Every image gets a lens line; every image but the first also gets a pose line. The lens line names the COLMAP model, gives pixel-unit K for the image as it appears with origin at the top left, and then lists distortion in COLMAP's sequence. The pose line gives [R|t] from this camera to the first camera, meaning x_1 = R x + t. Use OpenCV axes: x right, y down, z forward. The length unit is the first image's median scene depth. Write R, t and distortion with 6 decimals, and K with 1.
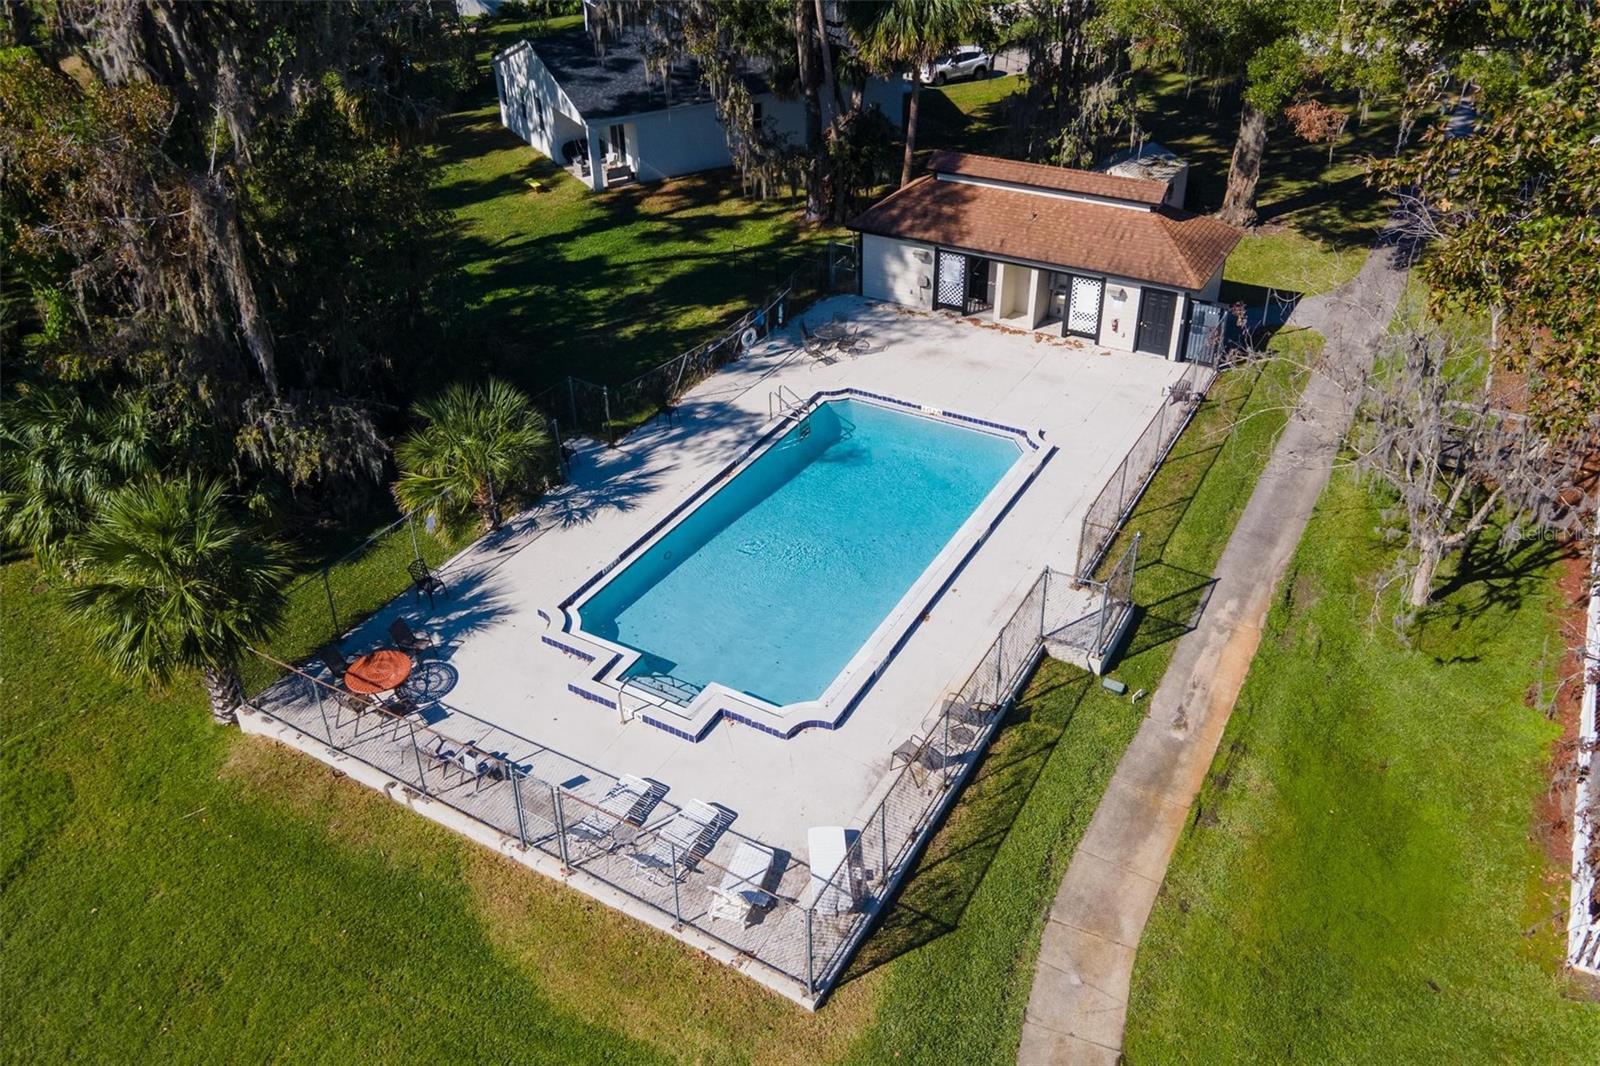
lens RADIAL K [[1186.5, 0, 798.5], [0, 1186.5, 465.0], [0, 0, 1]] dist [0.092792, -0.215386]
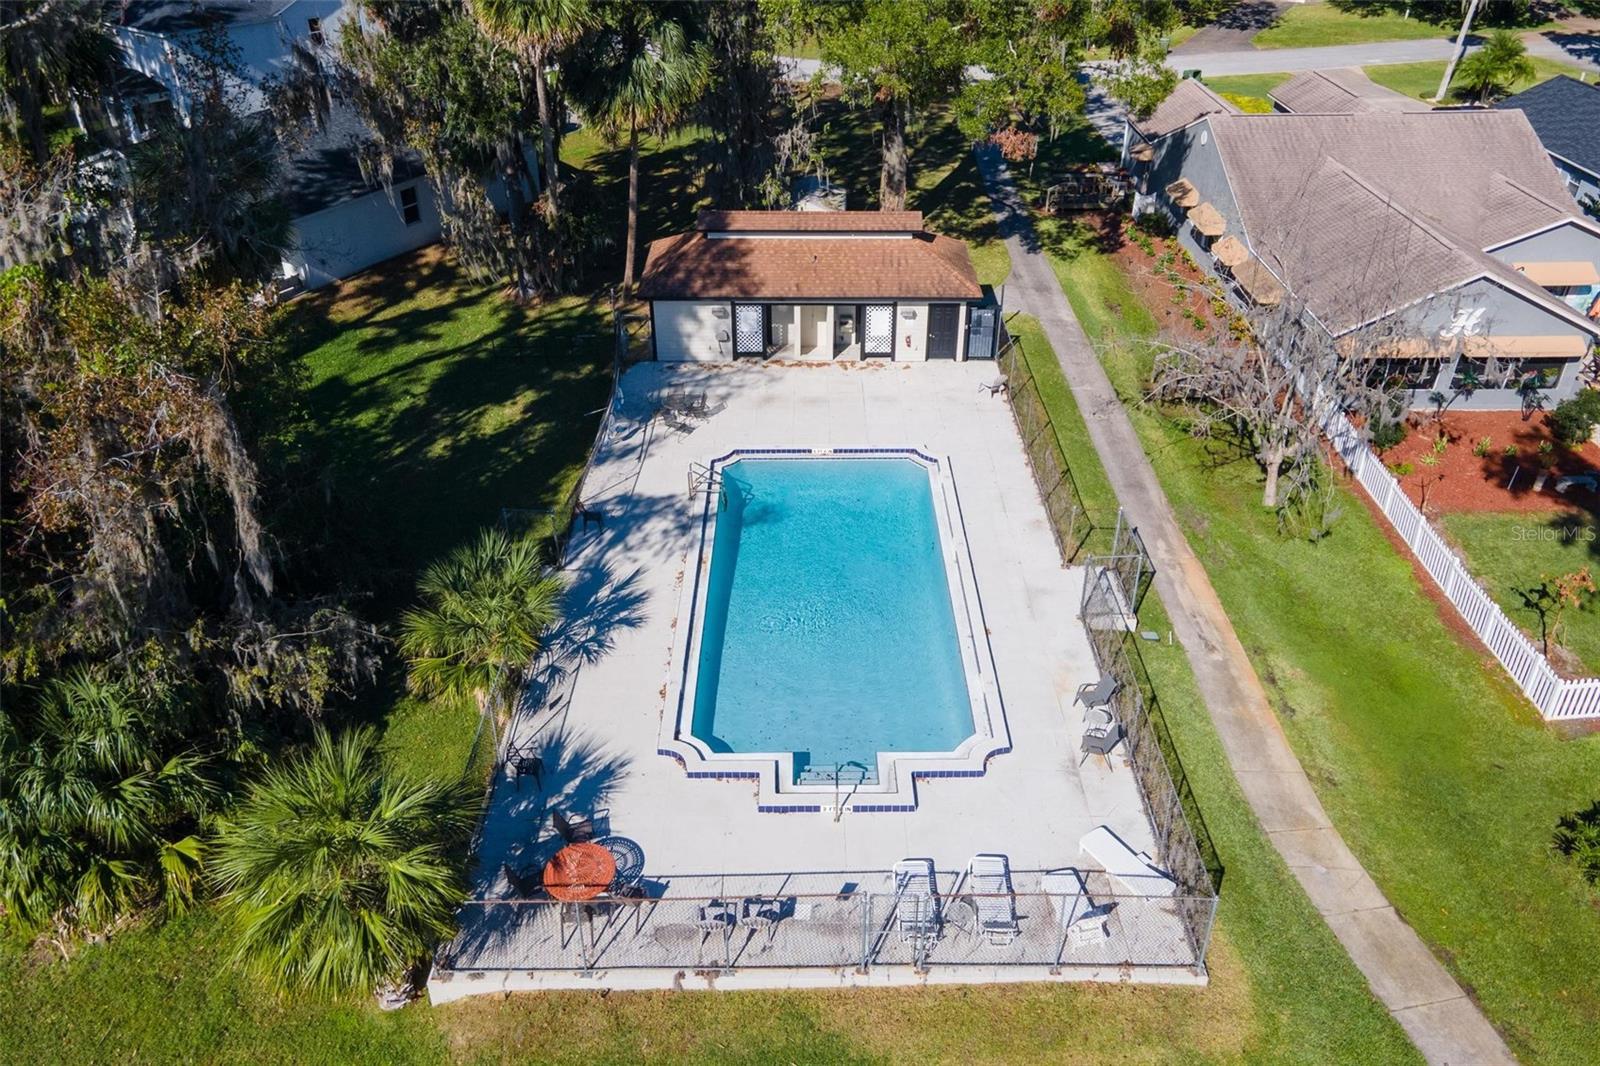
lens RADIAL K [[1121.7, 0, 807.7], [0, 1121.7, 495.8], [0, 0, 1]] dist [0.035641, 0.001084]
pose [[0.861056, -0.257169, 0.438687, -0.321038], [0.249094, 0.965412, 0.077025, -0.080258], [-0.443322, 0.042952, 0.895333, 0.091353]]
